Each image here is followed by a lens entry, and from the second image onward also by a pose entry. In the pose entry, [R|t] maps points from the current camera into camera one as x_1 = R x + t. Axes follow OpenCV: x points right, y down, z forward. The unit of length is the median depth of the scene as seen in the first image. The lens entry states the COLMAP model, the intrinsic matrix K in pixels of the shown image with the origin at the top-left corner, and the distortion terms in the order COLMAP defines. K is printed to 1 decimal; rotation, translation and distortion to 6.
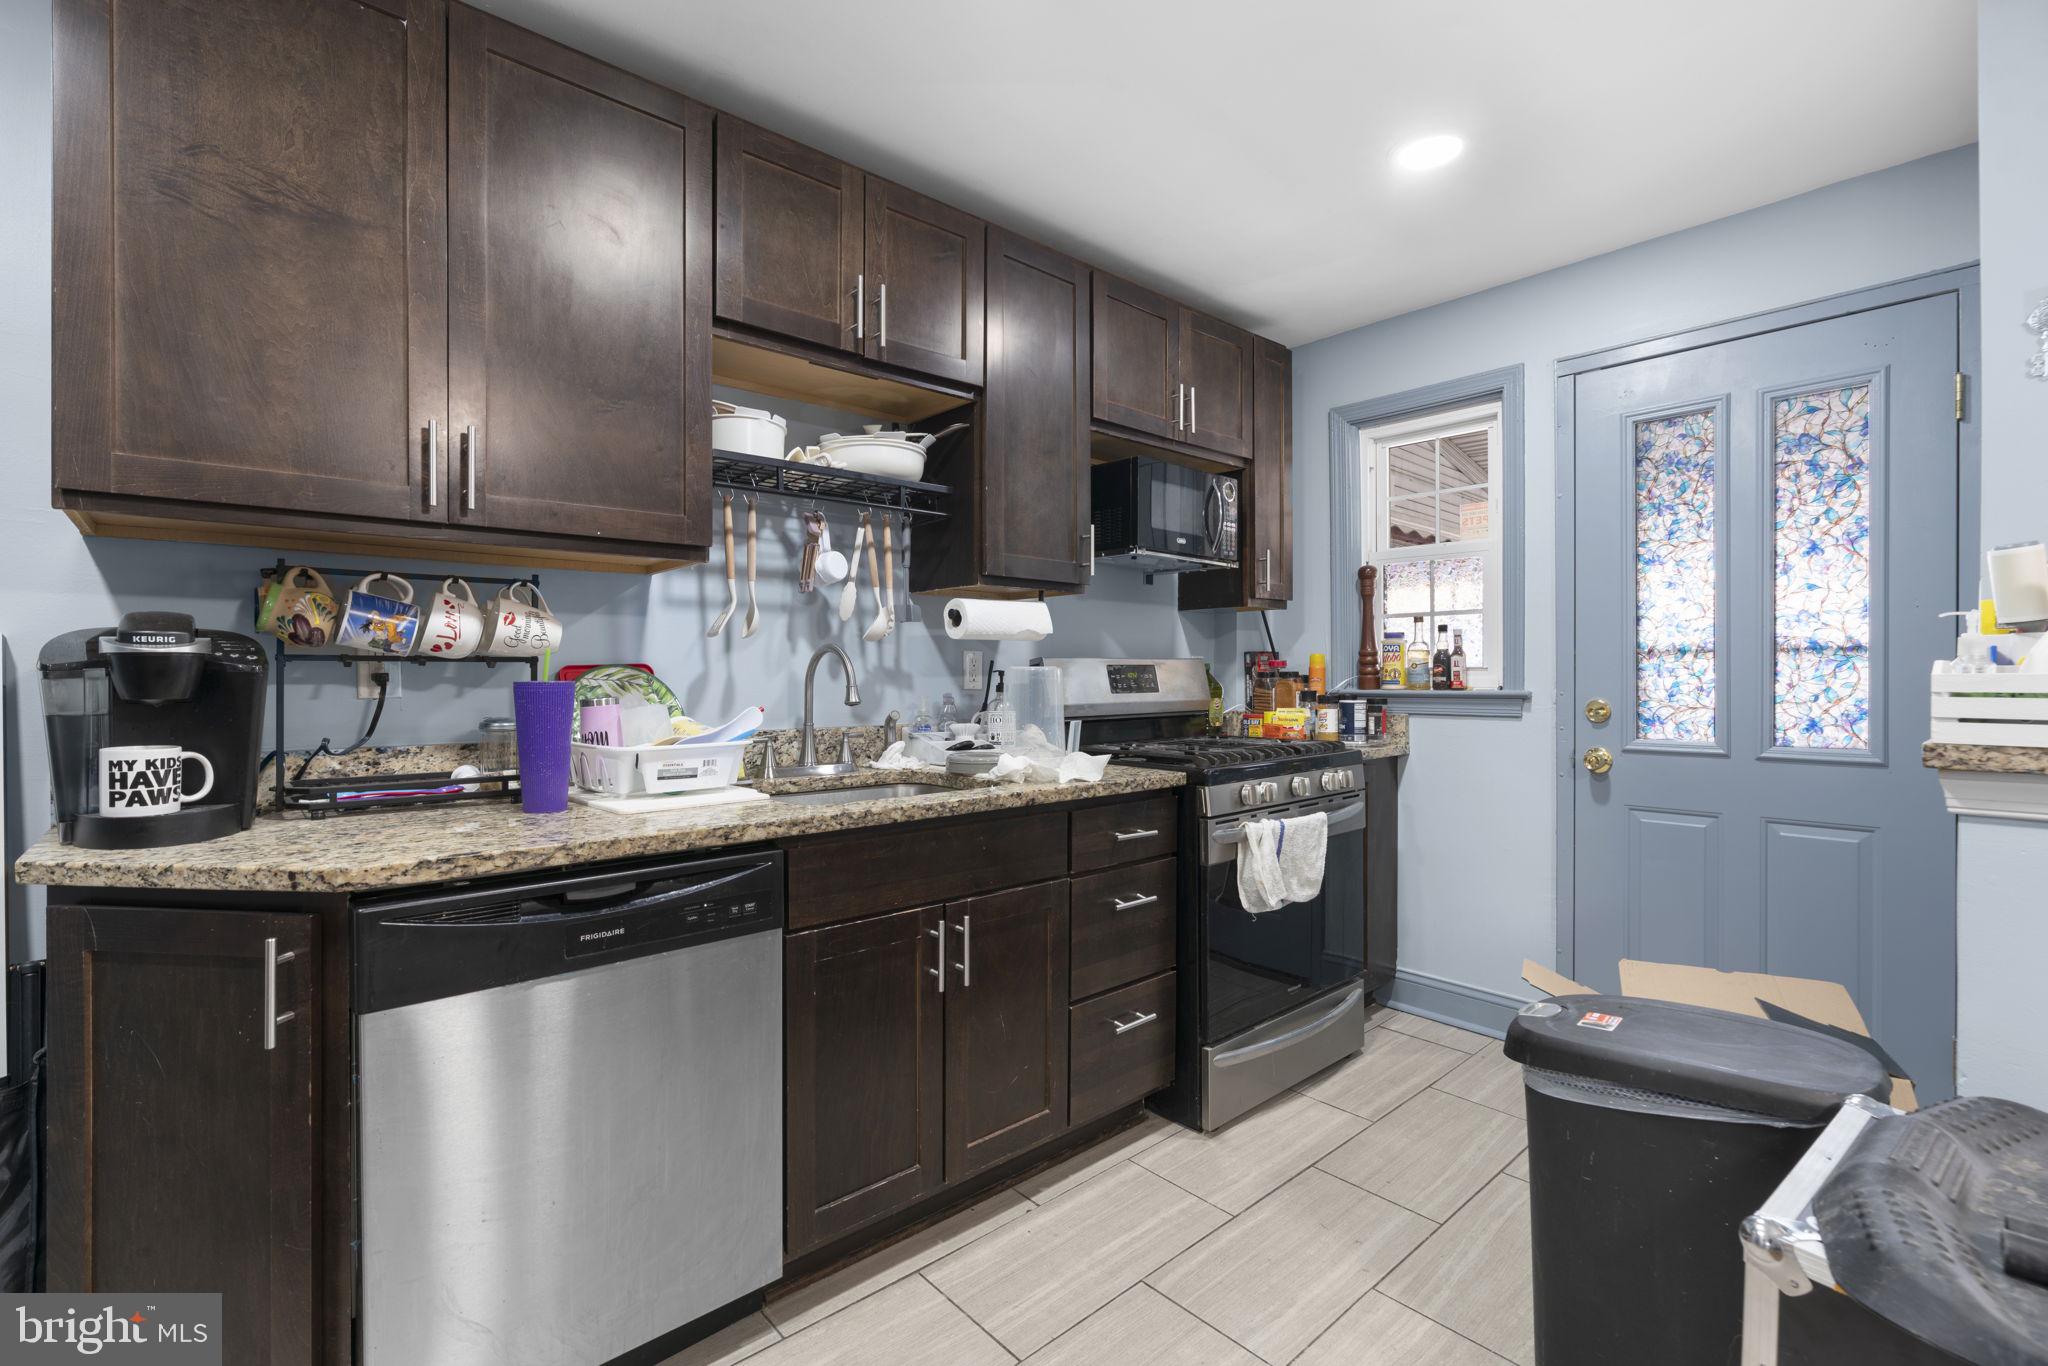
lens RADIAL K [[921.0, 0, 1022.4], [0, 921.0, 675.0], [0, 0, 1]] dist [-0.003434, 0.005471]
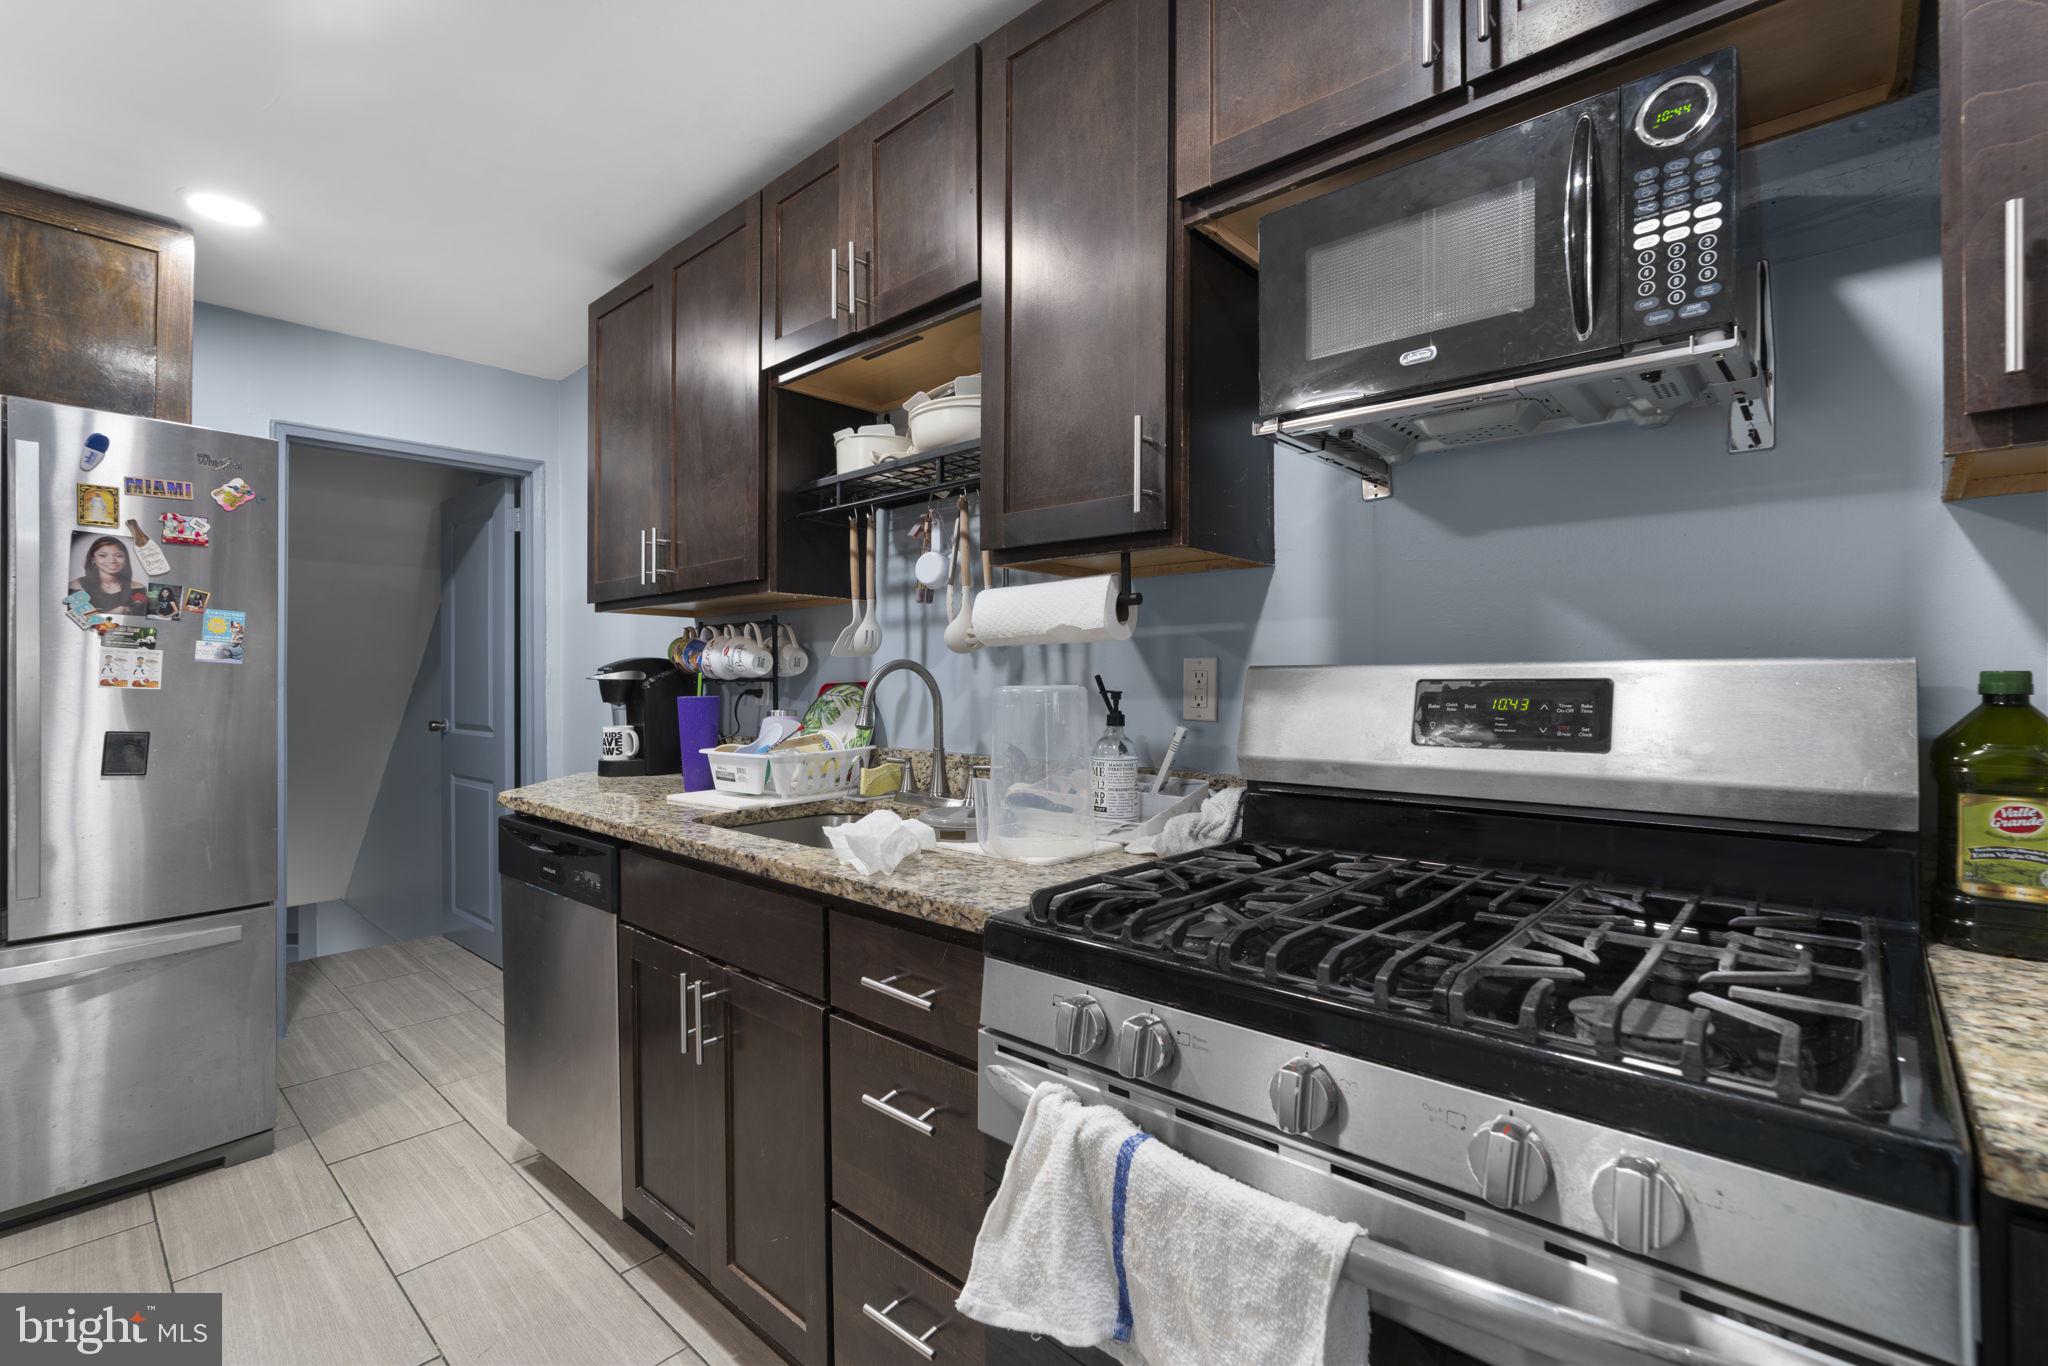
lens RADIAL K [[921.0, 0, 1021.9], [0, 921.0, 681.5], [0, 0, 1]] dist [-0.003434, 0.005471]
pose [[0.100877, 0.002673, -0.994895, 0.690708], [-0.001136, 0.999996, 0.002572, -0.015161], [0.994898, 0.000871, 0.100880, 1.027652]]
